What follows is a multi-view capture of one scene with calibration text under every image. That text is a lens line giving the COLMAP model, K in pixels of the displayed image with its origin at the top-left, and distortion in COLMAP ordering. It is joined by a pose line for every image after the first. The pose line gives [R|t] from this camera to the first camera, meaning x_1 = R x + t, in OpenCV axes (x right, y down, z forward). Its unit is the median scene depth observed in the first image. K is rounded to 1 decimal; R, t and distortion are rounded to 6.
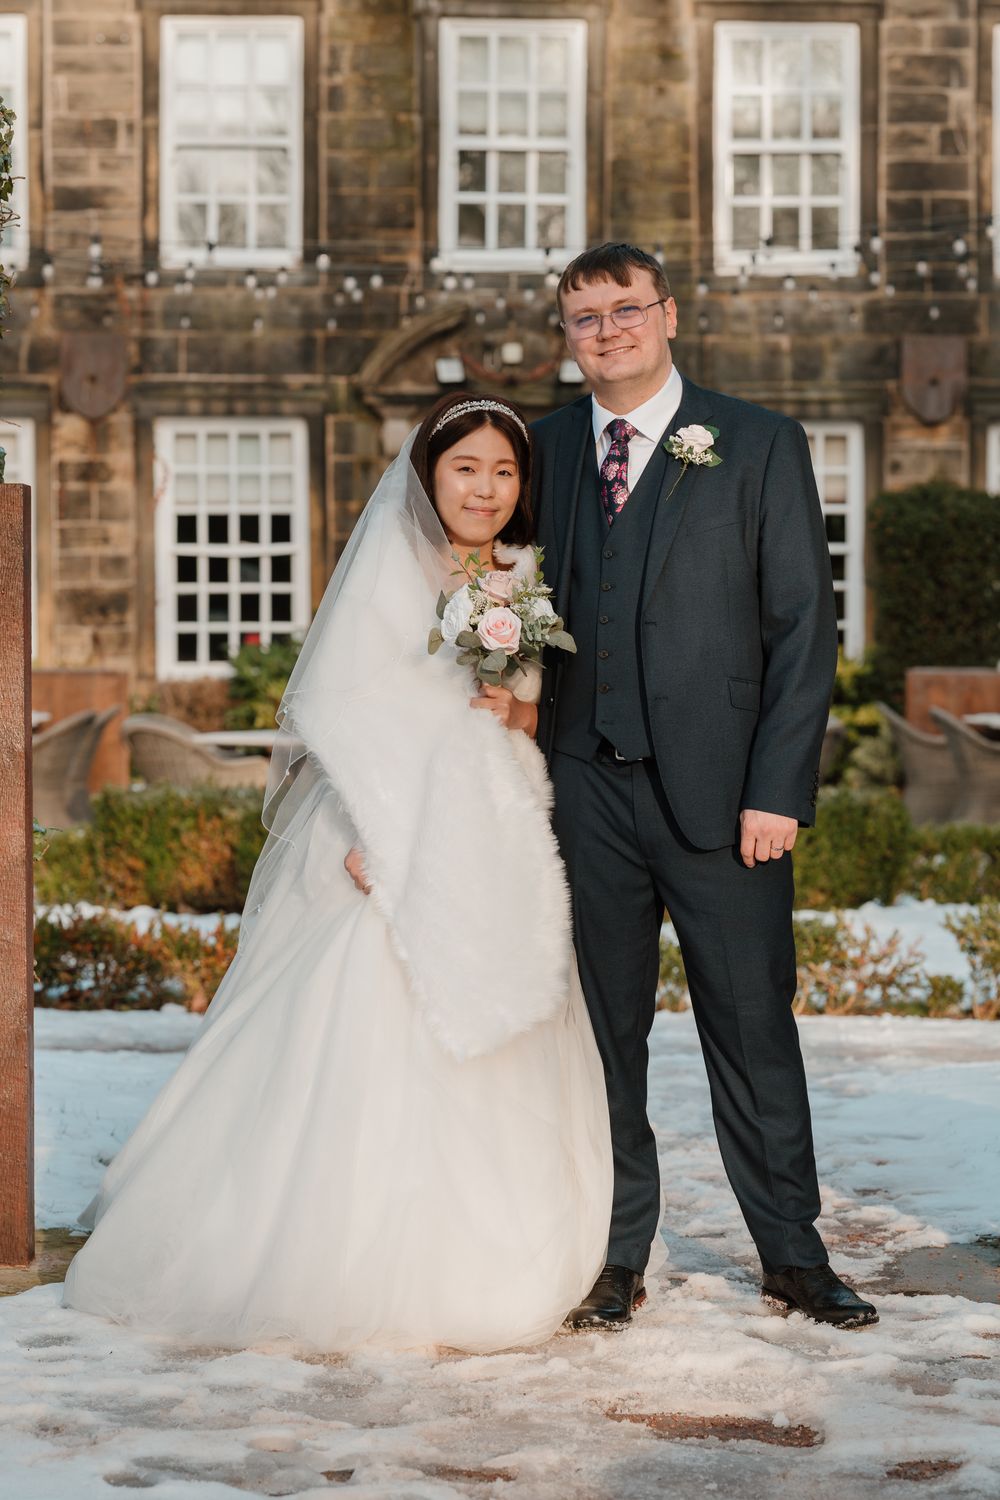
lens RADIAL K [[4985.4, 0, 499.0], [0, 4985.4, 770.0], [0, 0, 1]] dist [-0.005155, 0.433566]
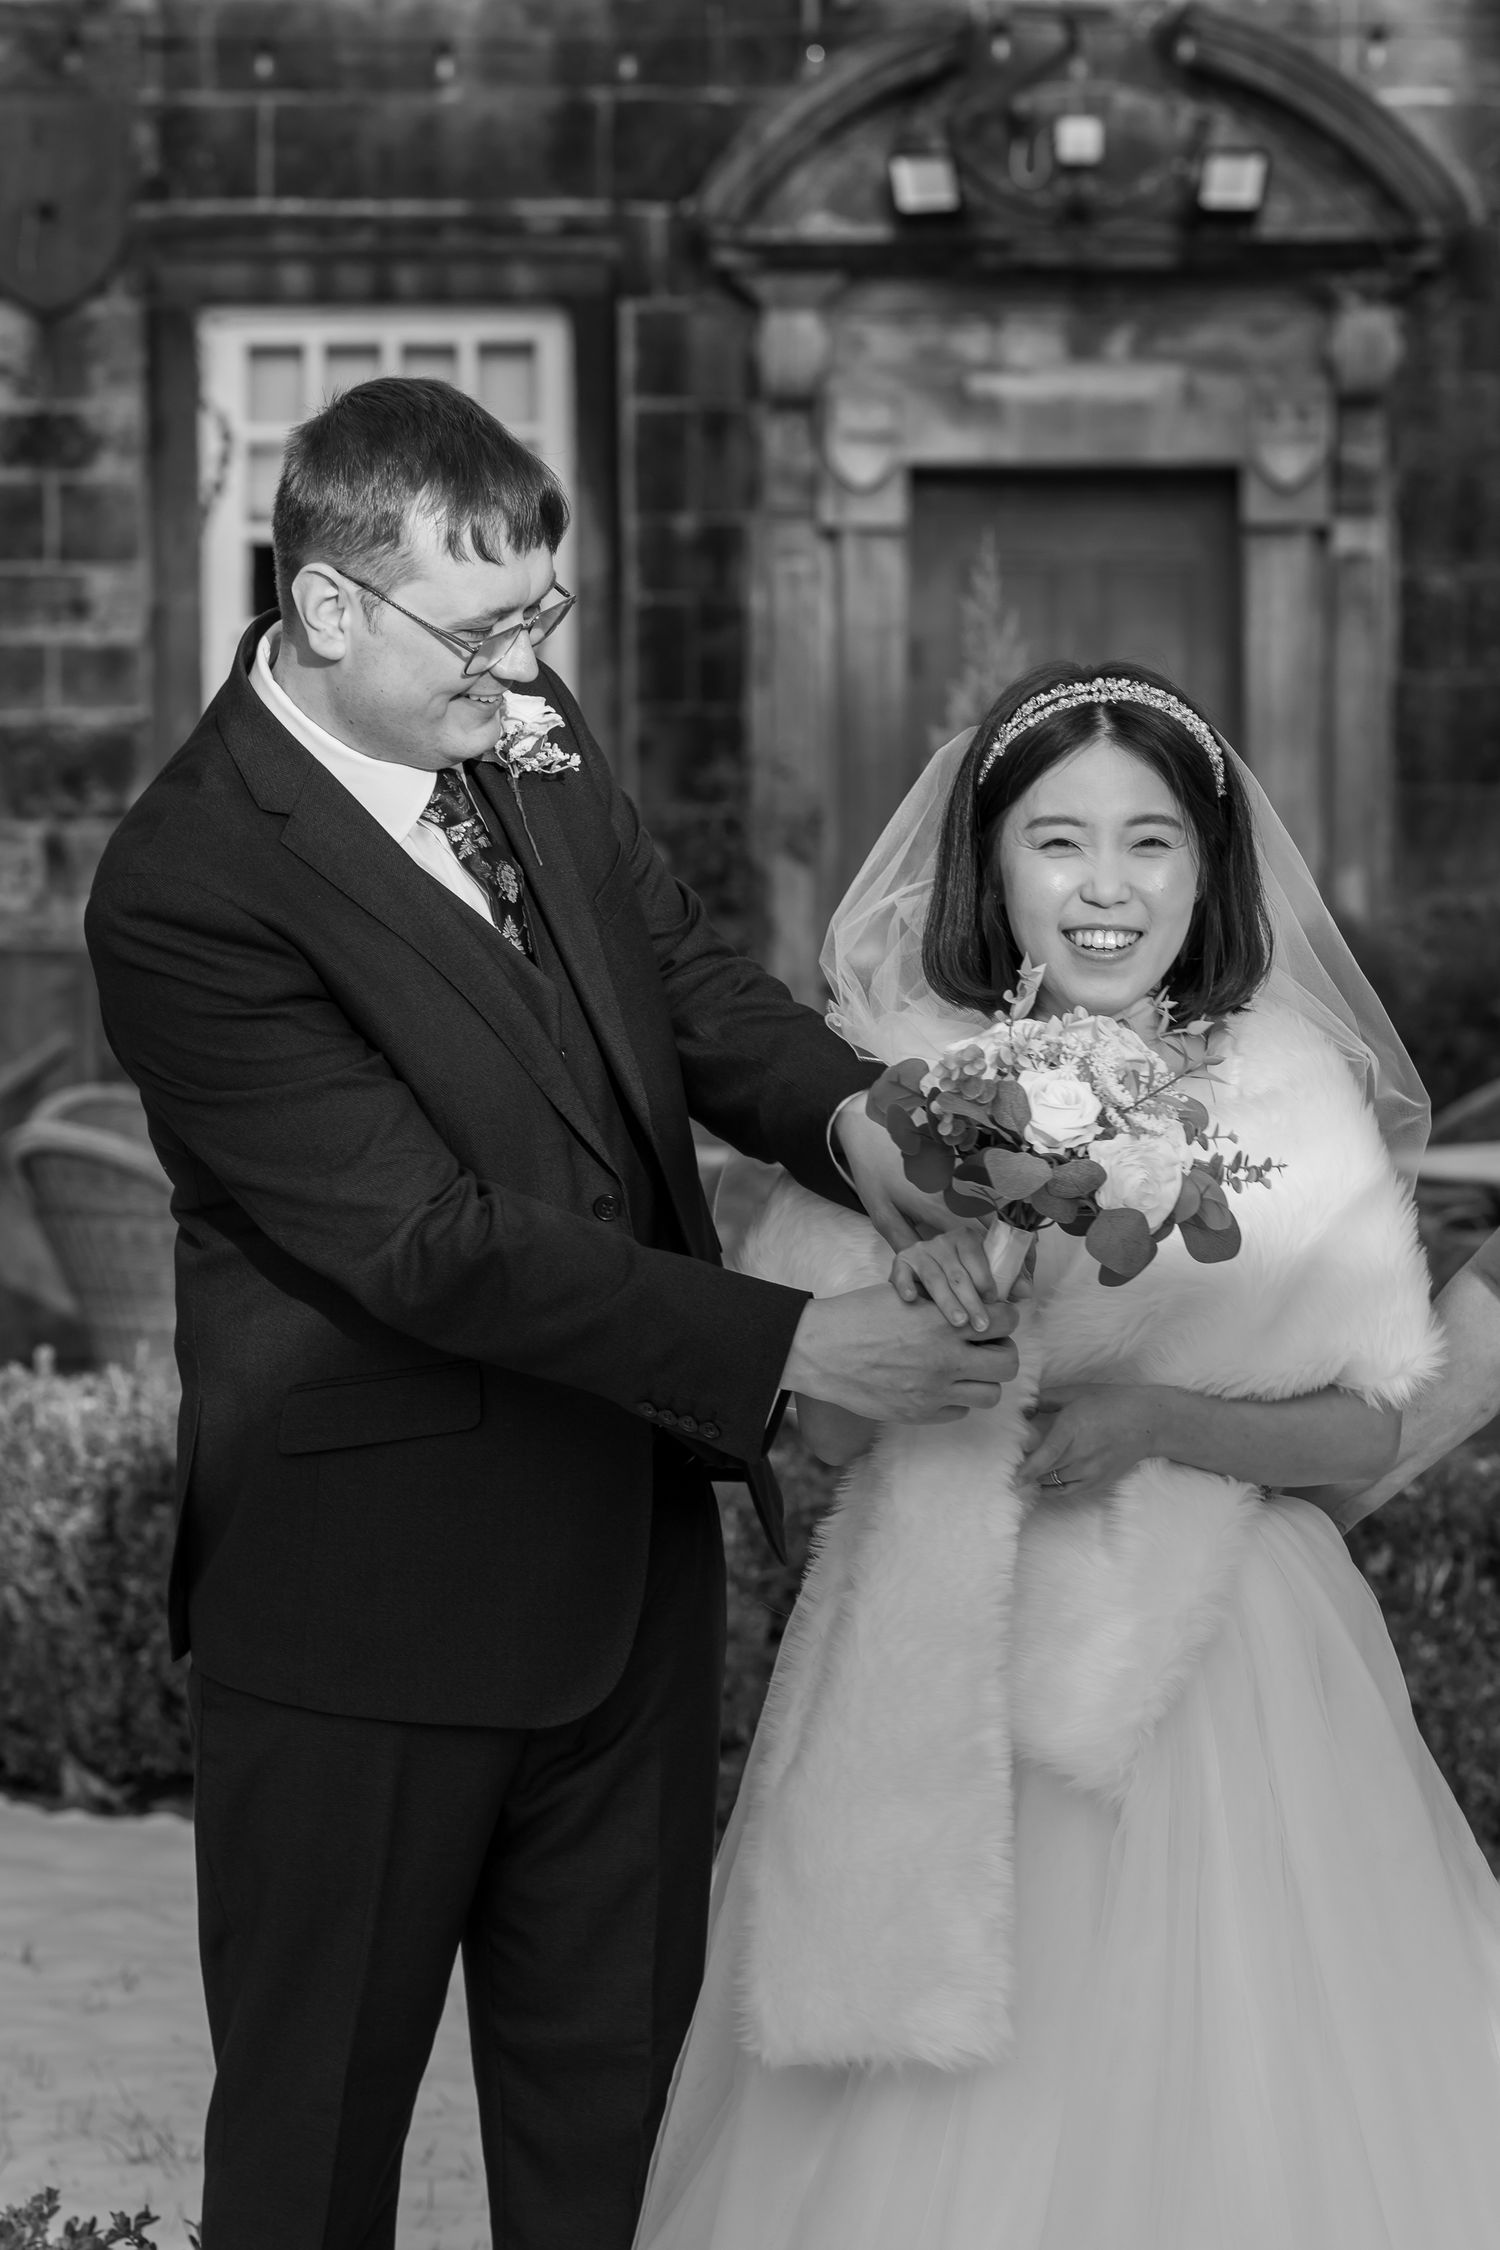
lens RADIAL K [[6801.1, 0, 524.2], [0, 6801.1, 1224.6], [0, 0, 1]] dist [-0.011547, 0.433099]
pose [[0.997256, 0.004614, -0.073889, -0.001085], [-0.000660, 0.998571, 0.053446, -0.025525], [0.074030, -0.053250, 0.995833, 0.445208]]
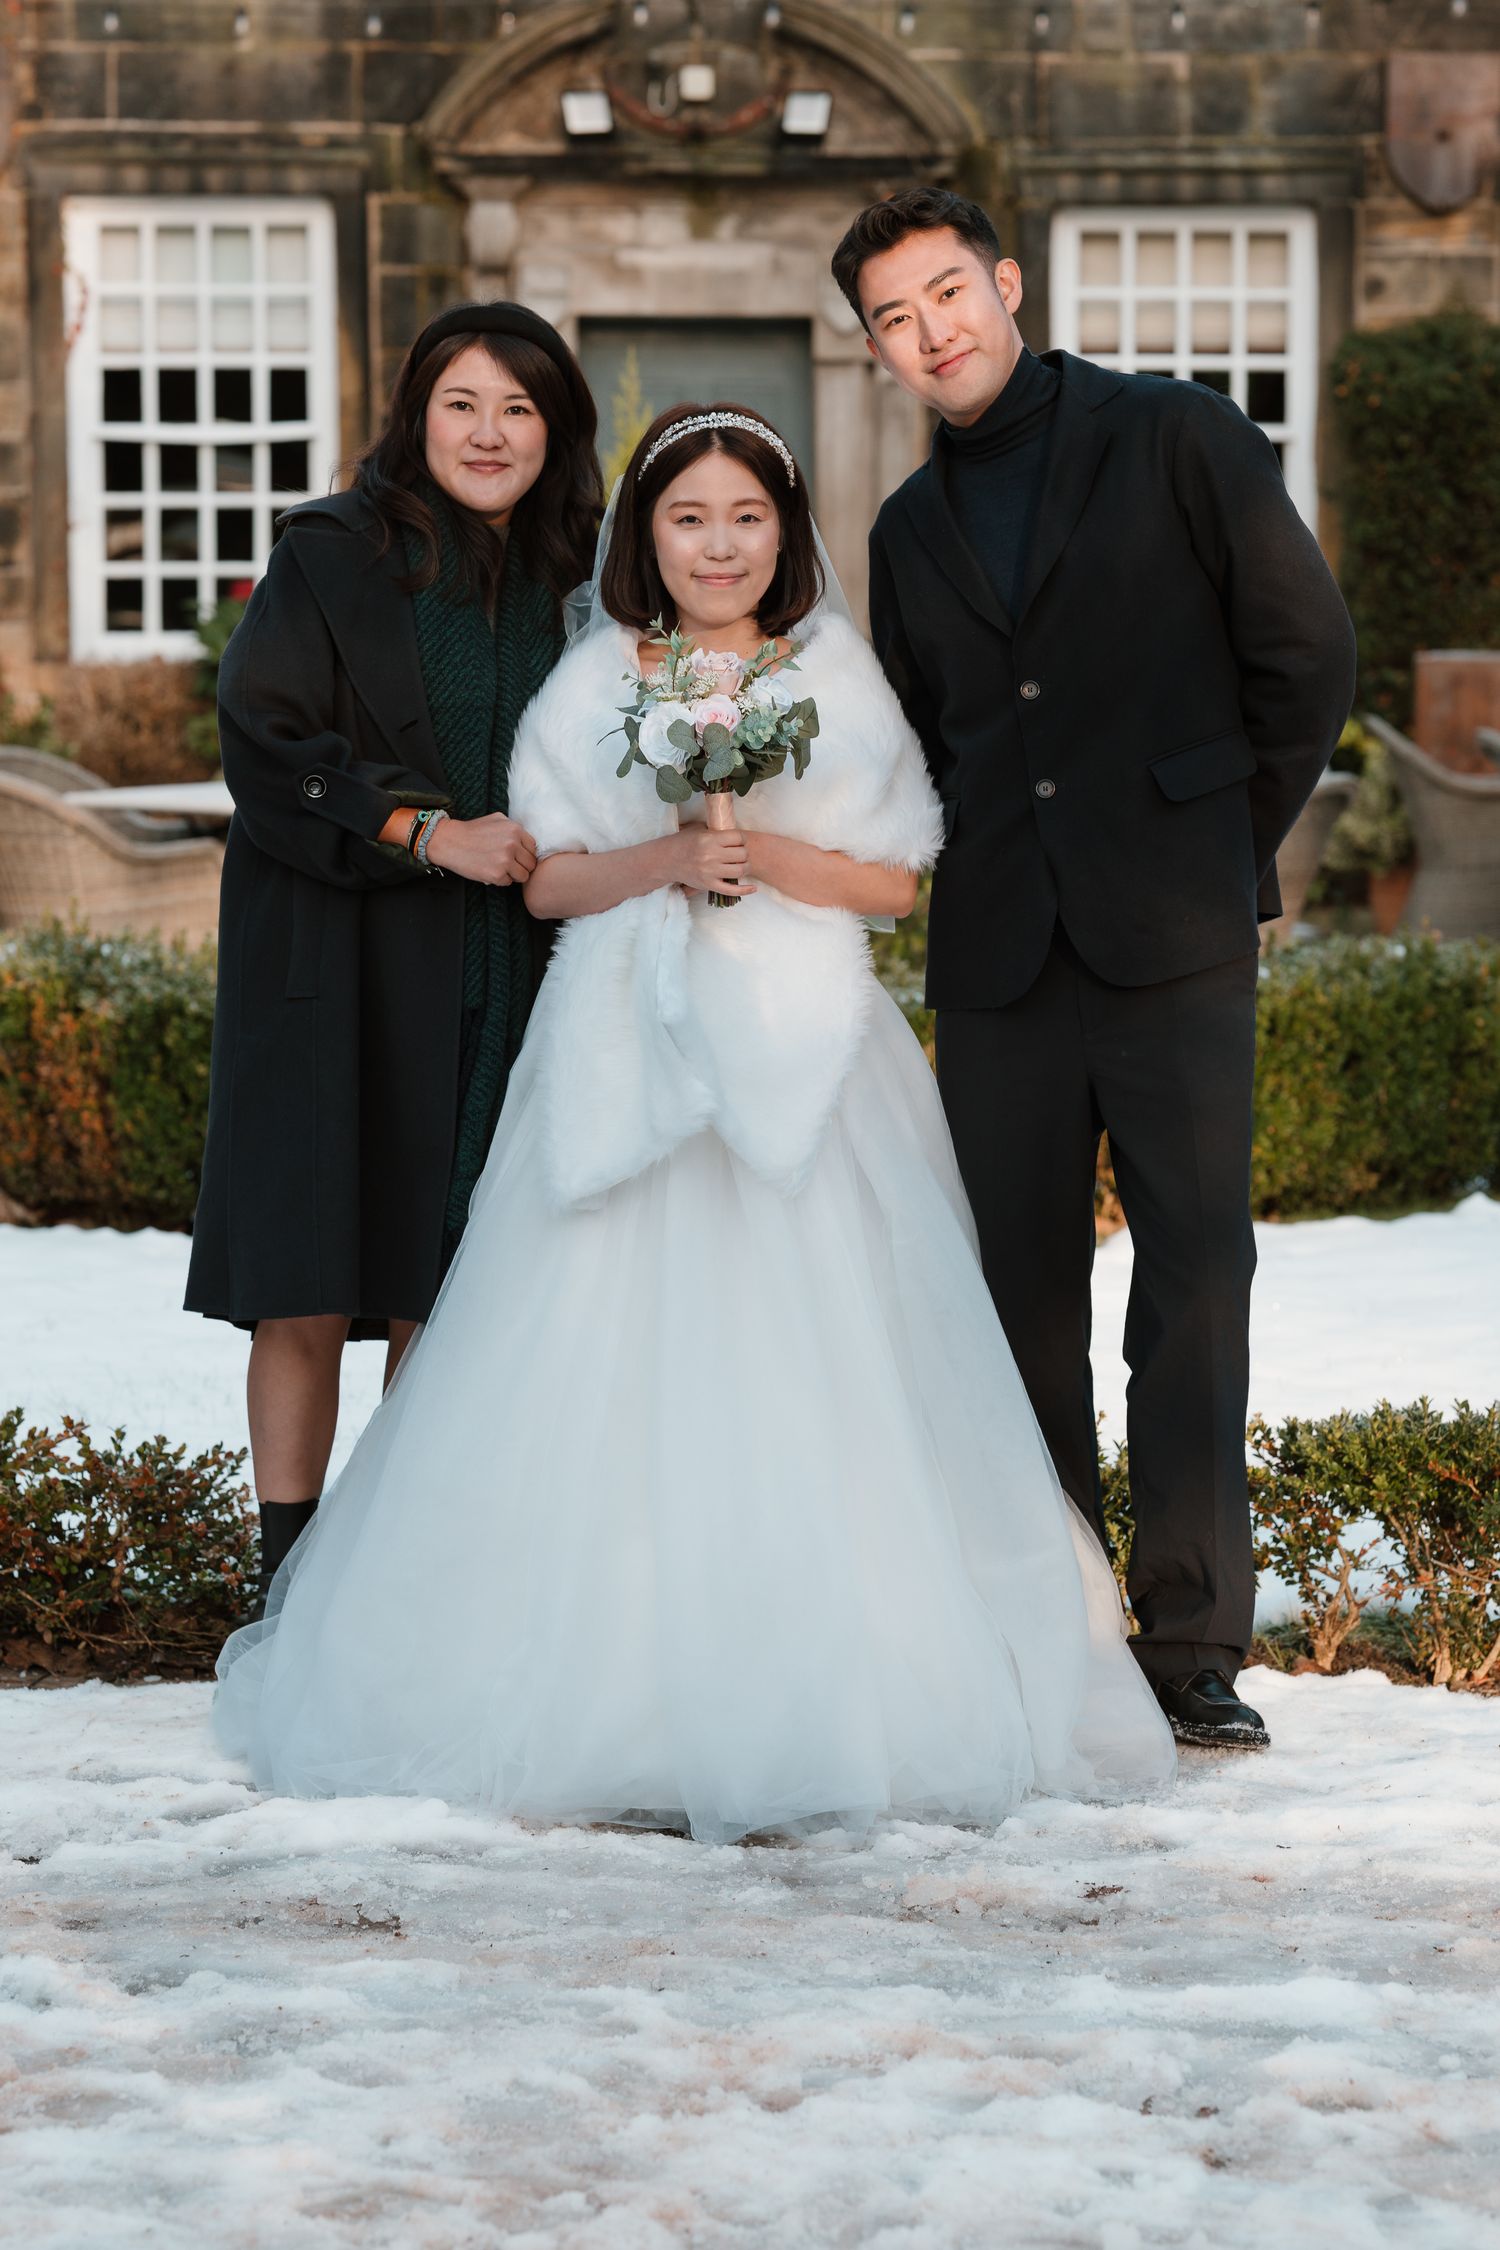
lens RADIAL K [[5402.2, 0, 714.7], [0, 5402.2, 1047.4], [0, 0, 1]] dist [-0.002871, 0.103748]
pose [[0.999941, 0.001091, 0.010790, -0.001878], [-0.001821, 0.997693, 0.067868, -0.016302], [-0.010691, -0.067884, 0.997636, 0.383397]]
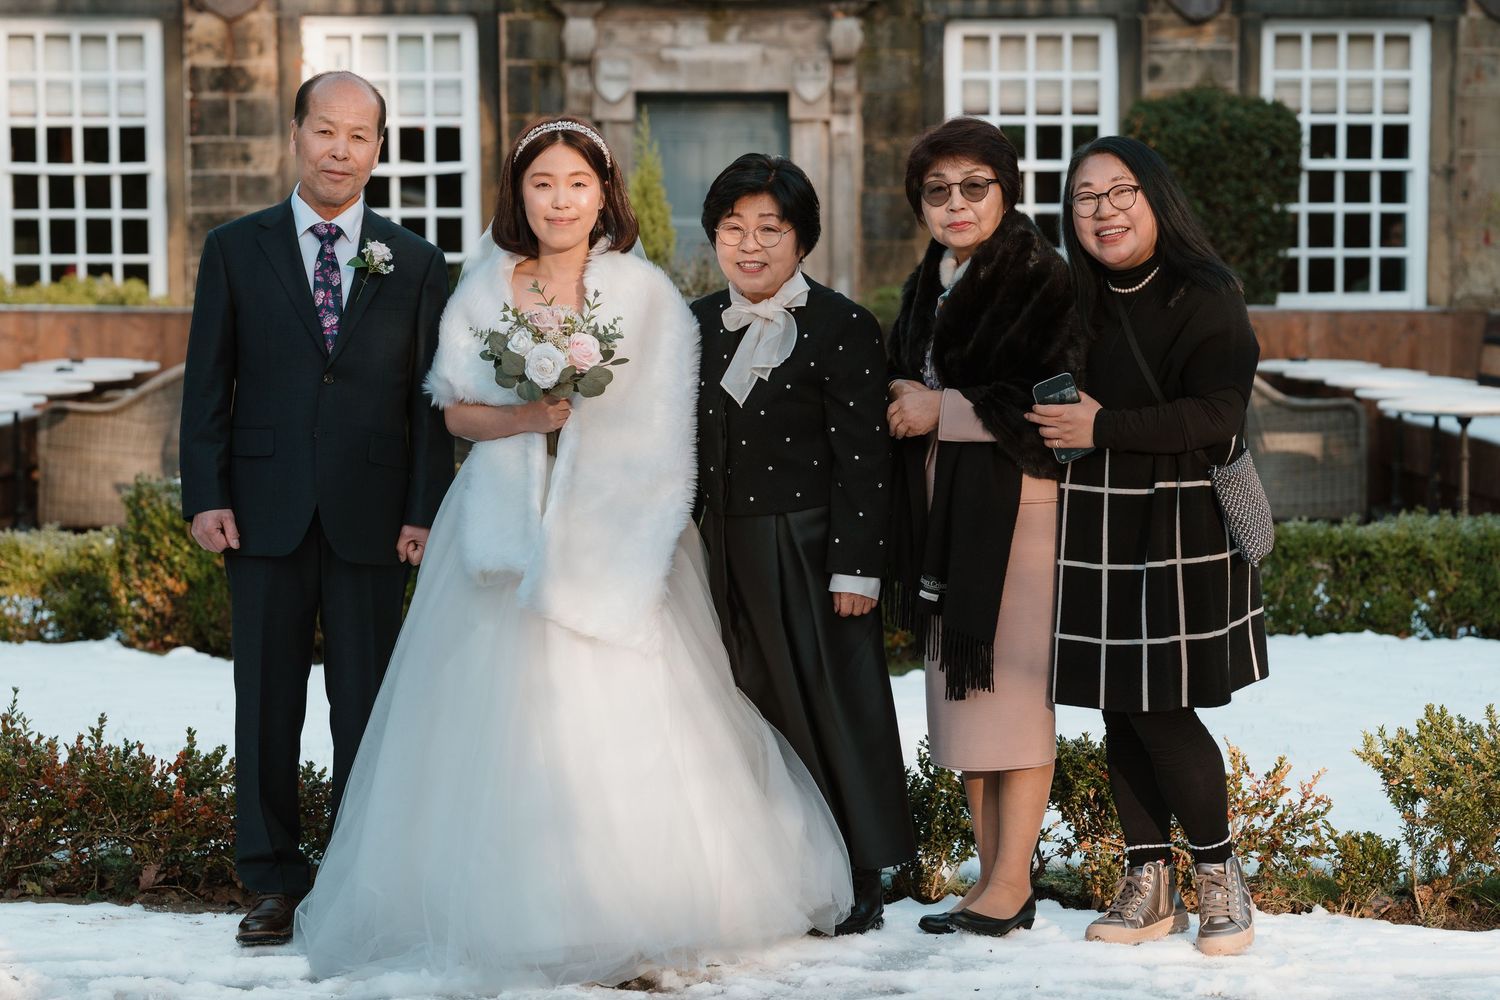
lens RADIAL K [[3717.2, 0, 754.8], [0, 3717.2, 481.0], [0, 0, 1]] dist [-0.003524, 0.358346]
pose [[0.999996, -0.002677, 0.000648, 0.009259], [0.002653, 0.999422, 0.033890, -0.011594], [-0.000739, -0.033888, 0.999425, 0.350587]]
